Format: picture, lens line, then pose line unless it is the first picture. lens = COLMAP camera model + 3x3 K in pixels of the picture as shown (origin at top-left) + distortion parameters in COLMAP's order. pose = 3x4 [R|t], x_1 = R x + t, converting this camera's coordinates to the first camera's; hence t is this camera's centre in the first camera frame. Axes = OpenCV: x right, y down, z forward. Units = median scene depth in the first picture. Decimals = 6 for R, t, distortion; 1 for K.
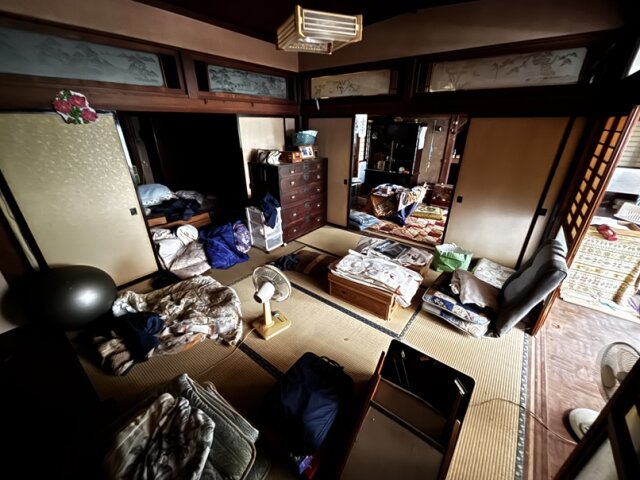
lens RADIAL K [[256.7, 0, 319.9], [0, 256.7, 238.8], [0, 0, 1]] dist [-0.001234, -0.000626]
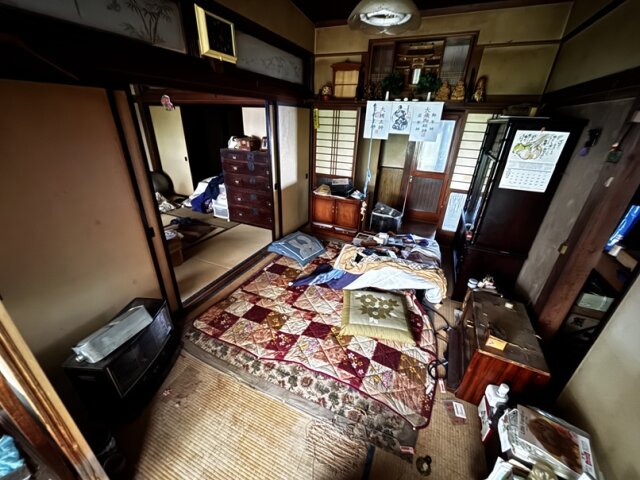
lens RADIAL K [[256.7, 0, 319.9], [0, 256.7, 238.8], [0, 0, 1]] dist [-0.001234, -0.000626]
pose [[0.237802, 0.412401, -0.879418, 1.029734], [-0.433144, 0.855407, 0.284015, -0.420857], [0.869389, 0.313375, 0.382046, 0.990919]]
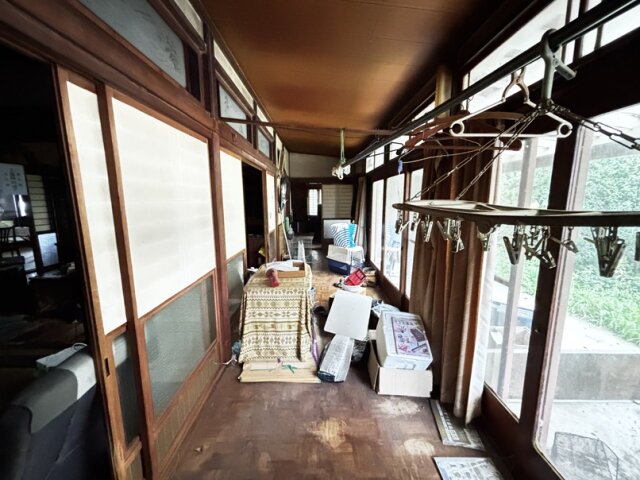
lens RADIAL K [[256.7, 0, 319.9], [0, 256.7, 238.8], [0, 0, 1]] dist [-0.001234, -0.000626]
pose [[0.787793, -0.103393, 0.607200, 0.546007], [0.261463, 0.948719, -0.177680, 0.033171], [-0.557691, 0.298735, 0.774428, 0.150931]]
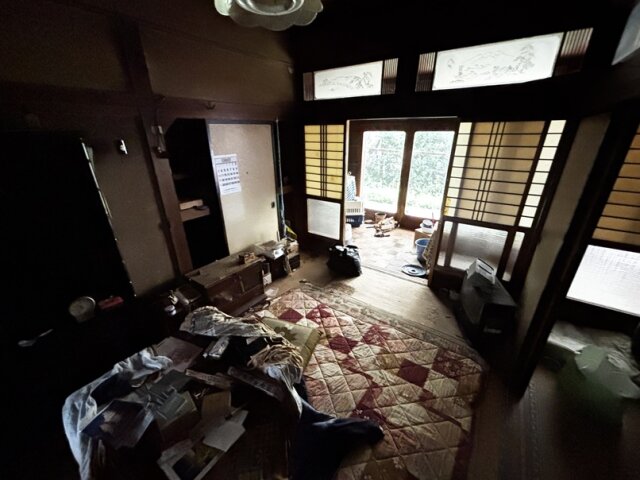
lens RADIAL K [[256.7, 0, 319.9], [0, 256.7, 238.8], [0, 0, 1]] dist [-0.001234, -0.000626]
pose [[-0.048866, -0.393214, 0.918147, 0.154379], [0.420257, 0.825819, 0.376040, -0.513830], [-0.906088, 0.404234, 0.124896, 1.153068]]
